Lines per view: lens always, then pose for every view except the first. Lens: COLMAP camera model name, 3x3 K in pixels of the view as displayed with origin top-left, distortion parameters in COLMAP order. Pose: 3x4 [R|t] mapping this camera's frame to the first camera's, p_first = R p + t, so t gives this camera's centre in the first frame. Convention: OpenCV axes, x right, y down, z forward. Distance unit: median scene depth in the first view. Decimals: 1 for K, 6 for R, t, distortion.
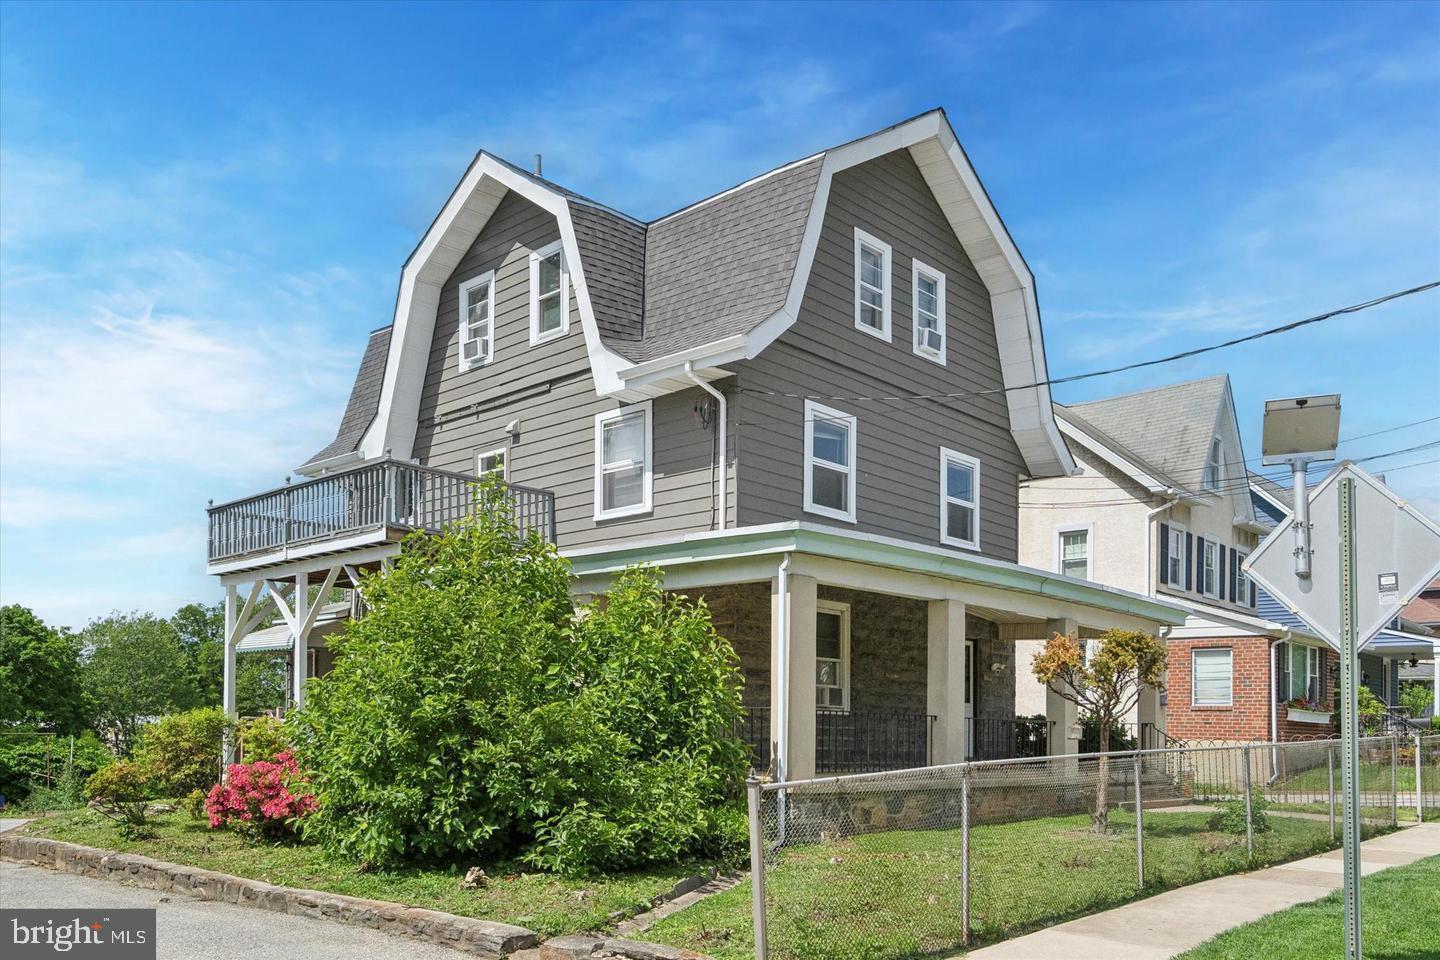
lens RADIAL K [[680.8, 0, 713.5], [0, 680.8, 477.4], [0, 0, 1]] dist [0.011268, -0.000008]
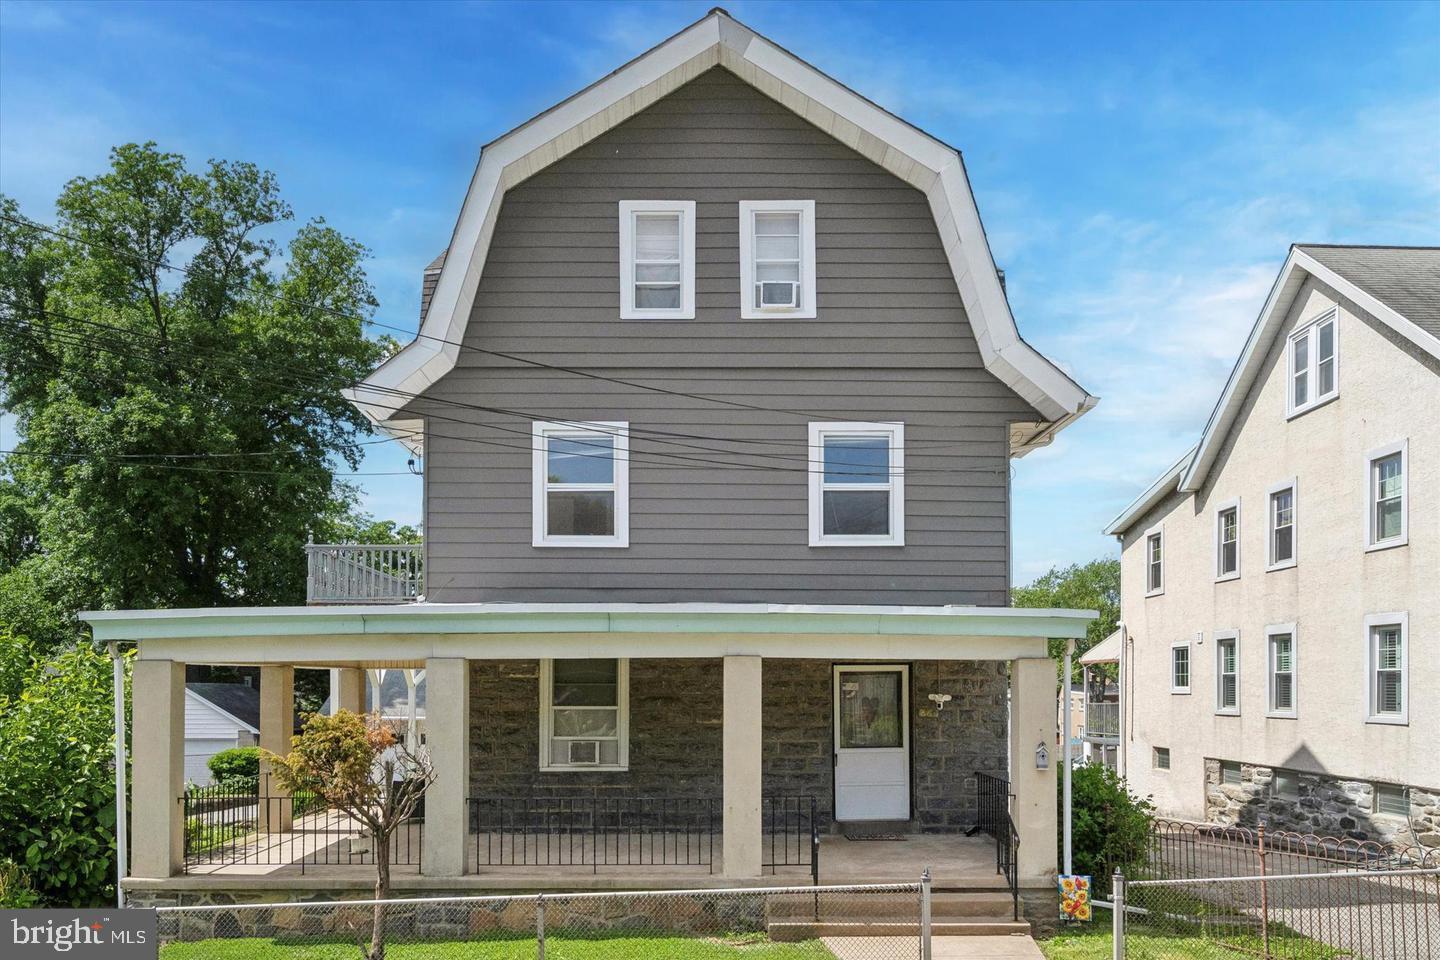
lens RADIAL K [[701.9, 0, 710.9], [0, 701.9, 494.9], [0, 0, 1]] dist [0.011087, 0.000073]
pose [[0.864340, -0.168514, -0.473835, 0.604736], [0.178547, 0.983636, -0.024125, 0.035940], [0.470146, -0.063750, 0.880283, 0.229474]]
